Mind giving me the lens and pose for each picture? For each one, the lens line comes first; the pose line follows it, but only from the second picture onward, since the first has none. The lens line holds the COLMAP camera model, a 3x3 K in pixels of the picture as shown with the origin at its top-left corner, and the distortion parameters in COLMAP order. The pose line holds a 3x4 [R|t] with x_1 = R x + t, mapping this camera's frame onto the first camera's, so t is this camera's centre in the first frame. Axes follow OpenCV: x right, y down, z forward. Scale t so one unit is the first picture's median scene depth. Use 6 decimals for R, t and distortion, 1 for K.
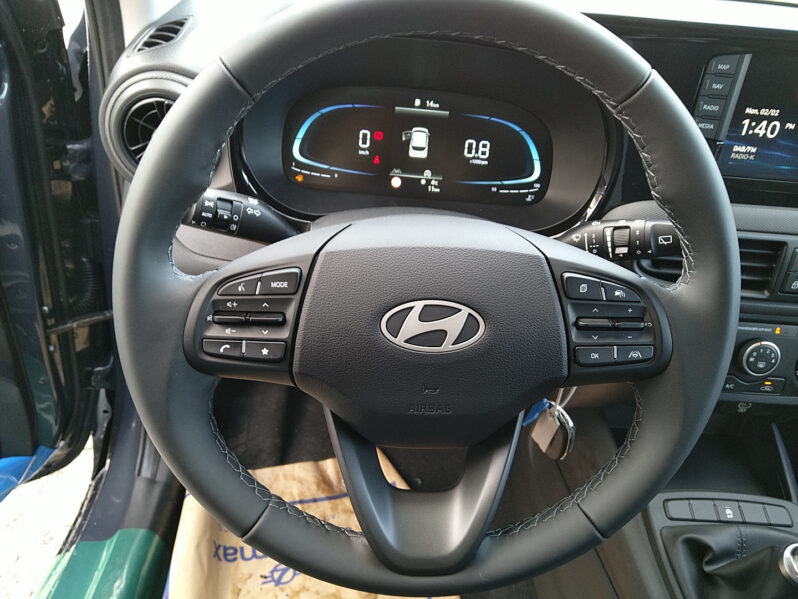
lens RADIAL K [[617.2, 0, 399.0], [0, 617.2, 299.5], [0, 0, 1]] dist [0.065791, -0.110150]
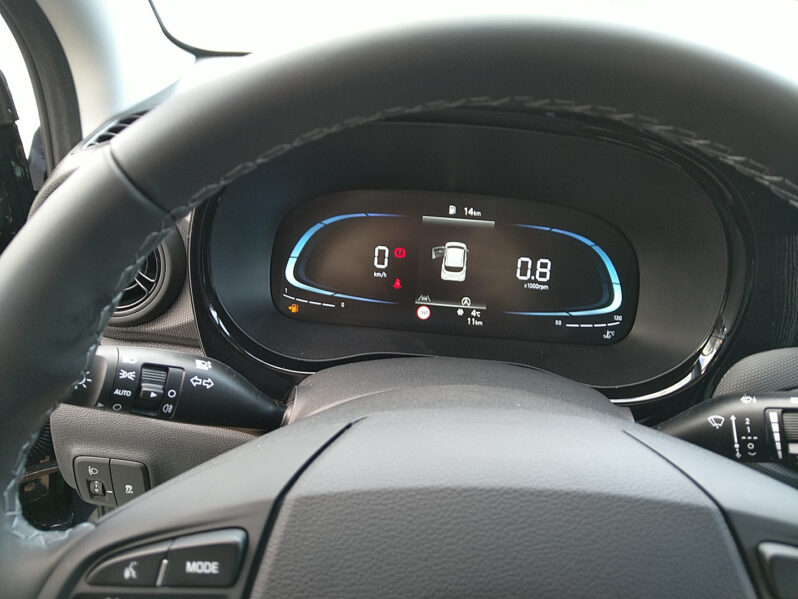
lens RADIAL K [[580.0, 0, 381.9], [0, 580.0, 299.5], [0, 0, 1]] dist [0.022590, -0.004527]
pose [[0.997838, 0.003899, -0.065611, -0.009121], [-0.012834, 0.990582, -0.136317, -0.114128], [0.064462, 0.136864, 0.988490, 0.319307]]
